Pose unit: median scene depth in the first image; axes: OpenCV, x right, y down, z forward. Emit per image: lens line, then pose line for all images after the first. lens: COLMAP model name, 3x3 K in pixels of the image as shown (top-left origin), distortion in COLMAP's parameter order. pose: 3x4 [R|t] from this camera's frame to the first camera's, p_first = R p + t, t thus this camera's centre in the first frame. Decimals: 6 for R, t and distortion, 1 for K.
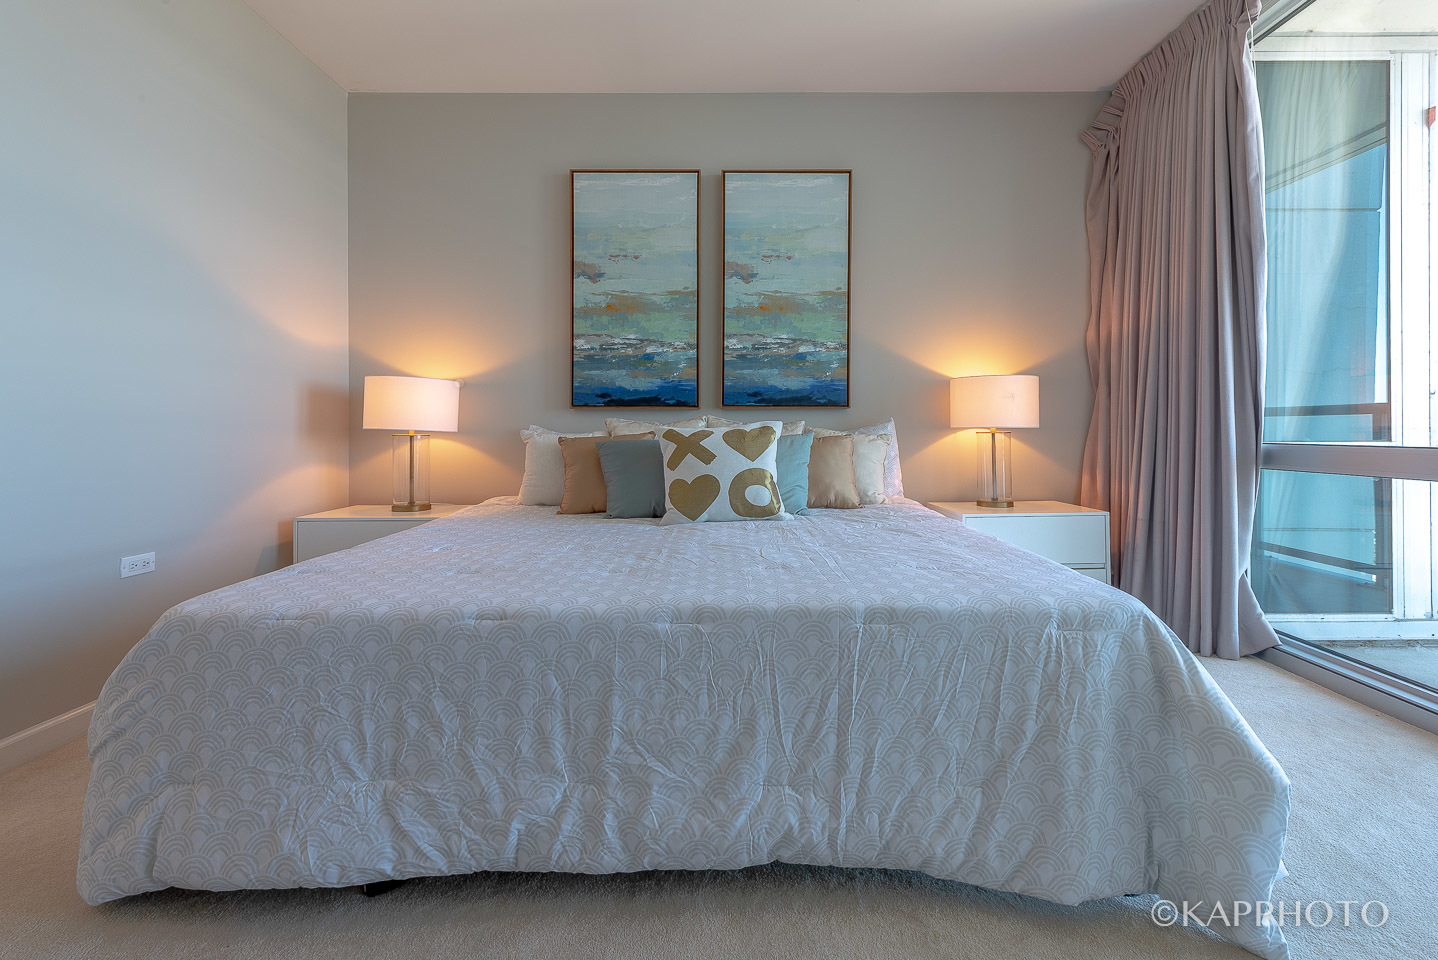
lens RADIAL K [[570.6, 0, 722.1], [0, 570.6, 431.8], [0, 0, 1]] dist [0.001855, 0.000180]
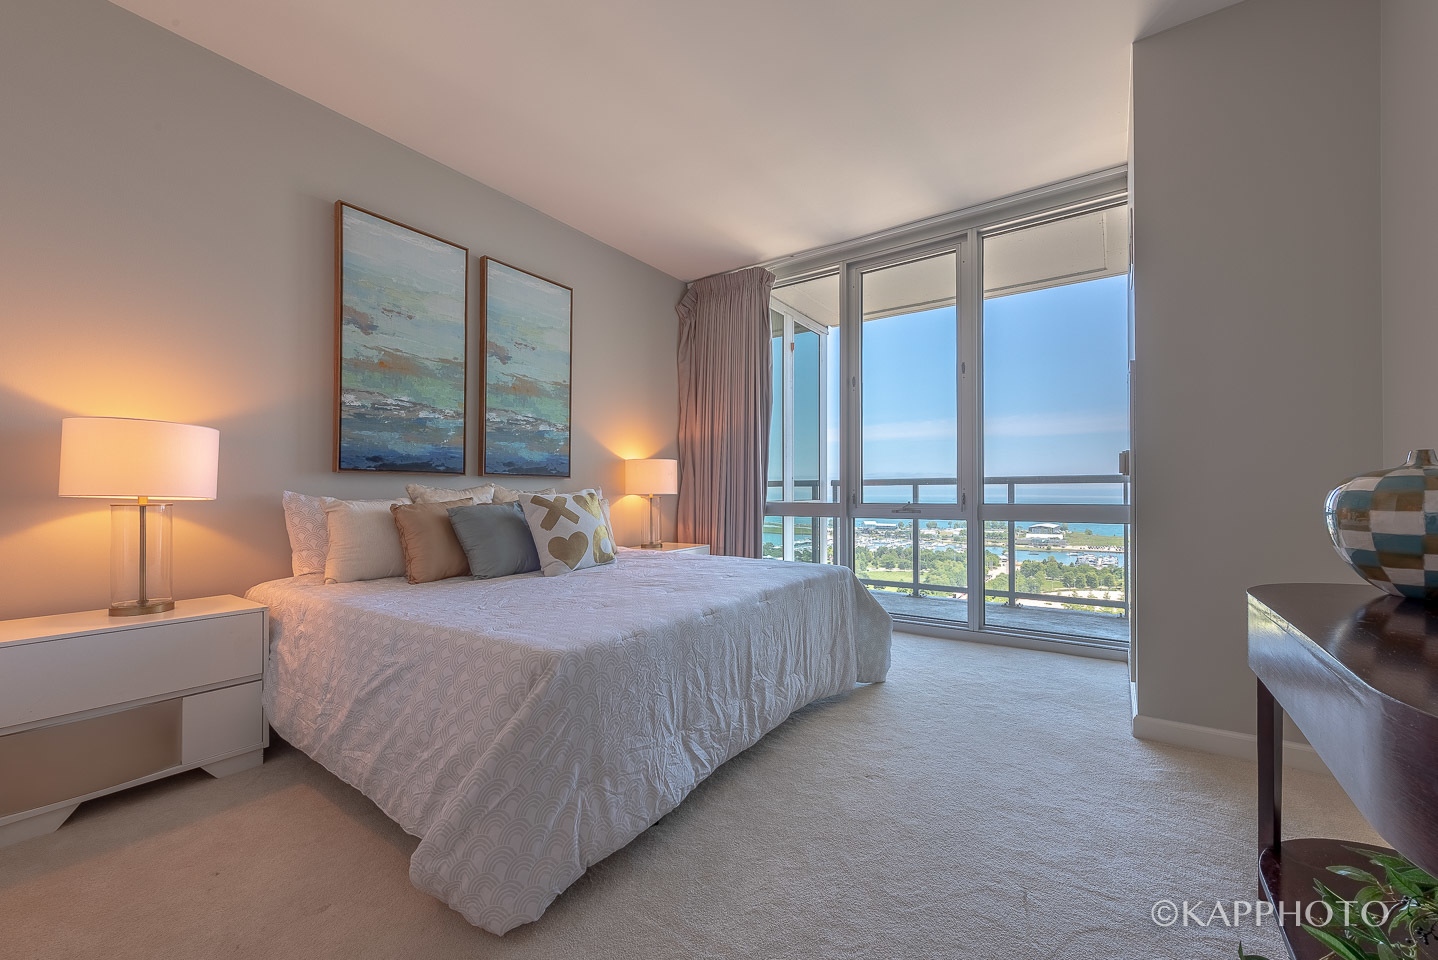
lens RADIAL K [[540.3, 0, 745.5], [0, 540.3, 491.0], [0, 0, 1]] dist [-0.002300, 0.000314]
pose [[0.570974, 0.005439, 0.820950, -0.579326], [0.004404, 0.999943, -0.009688, -0.001083], [-0.820957, 0.009147, 0.570917, 0.017532]]
